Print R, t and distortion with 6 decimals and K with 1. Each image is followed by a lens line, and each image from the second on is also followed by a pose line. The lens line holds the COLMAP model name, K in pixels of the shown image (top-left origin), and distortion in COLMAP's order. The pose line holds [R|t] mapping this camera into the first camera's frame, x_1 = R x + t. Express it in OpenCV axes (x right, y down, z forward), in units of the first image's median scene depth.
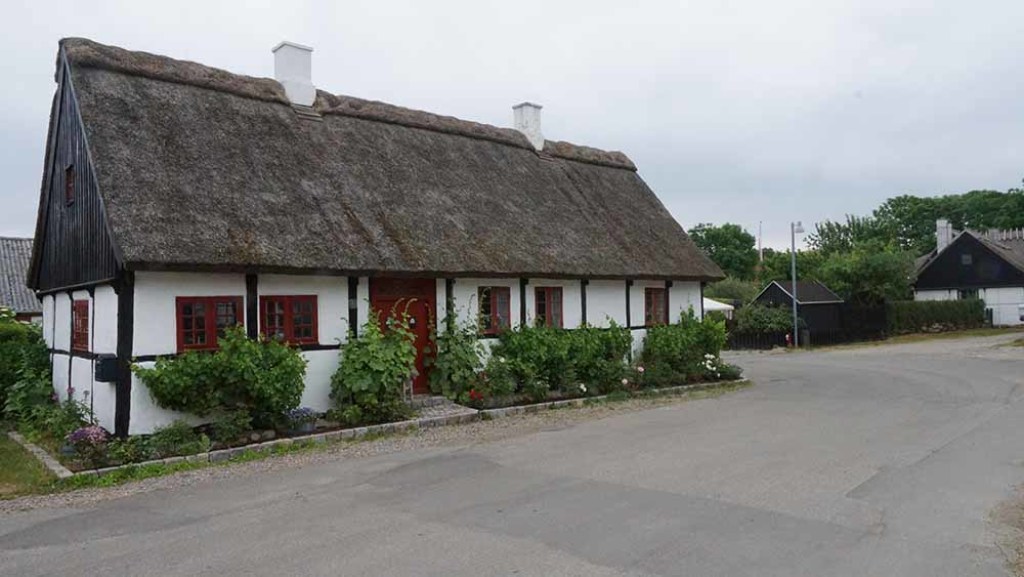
lens RADIAL K [[689.9, 0, 511.8], [0, 689.9, 293.6], [0, 0, 1]] dist [-0.005783, -0.002988]
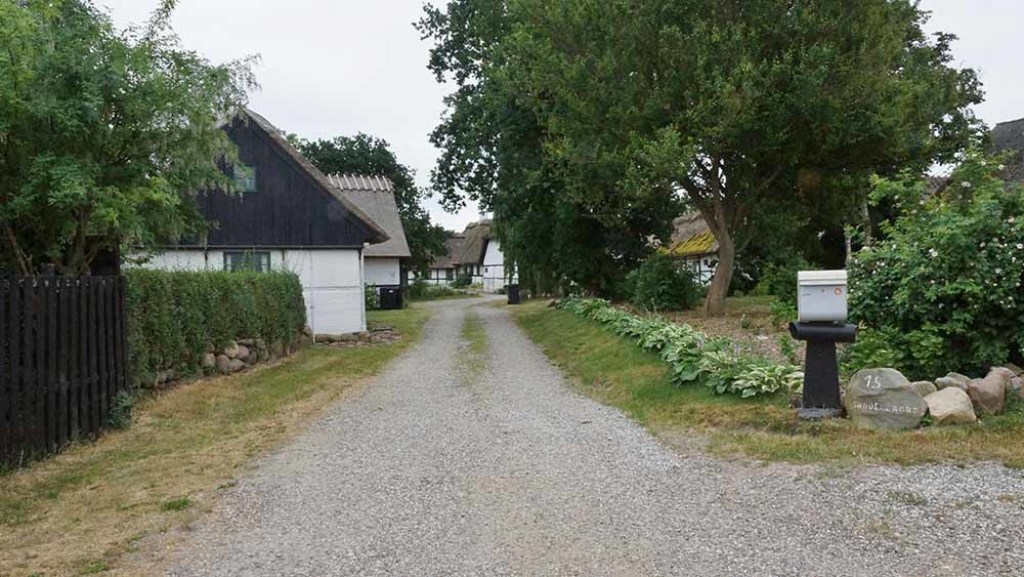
lens RADIAL K [[778.5, 0, 512.7], [0, 778.5, 293.8], [0, 0, 1]] dist [0.006708, -0.000670]
pose [[0.411107, 0.009125, 0.911541, 0.320227], [-0.017260, 0.999849, -0.002225, 0.018395], [-0.911424, -0.014818, 0.411203, 0.698053]]
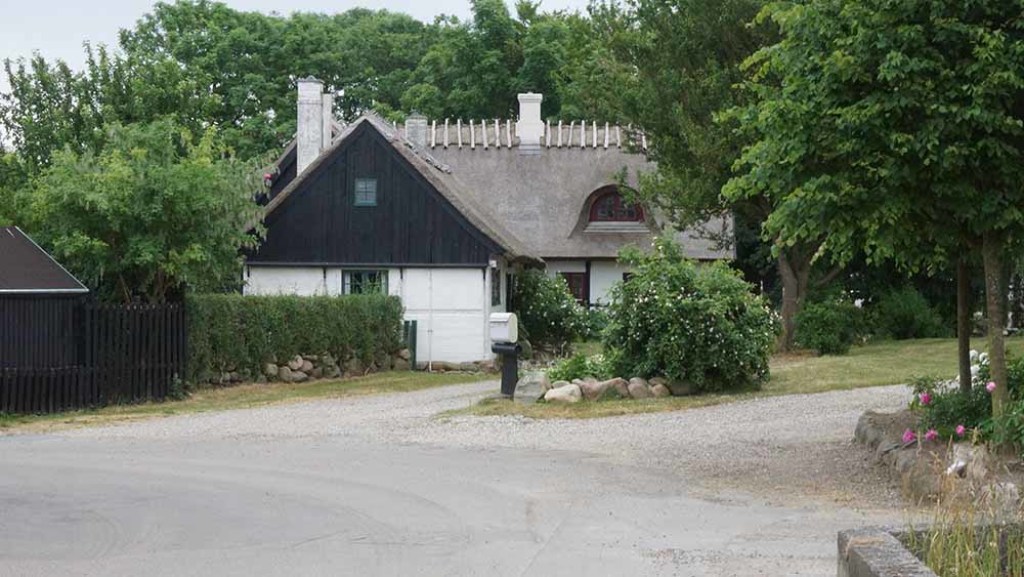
lens RADIAL K [[2224.8, 0, 512.4], [0, 2224.8, 288.4], [0, 0, 1]] dist [0.086754, 0.000000]
pose [[0.777182, 0.034152, 0.628349, -0.061796], [-0.044471, 0.999010, 0.000707, -0.000189], [-0.627703, -0.028493, 0.777931, -0.027323]]
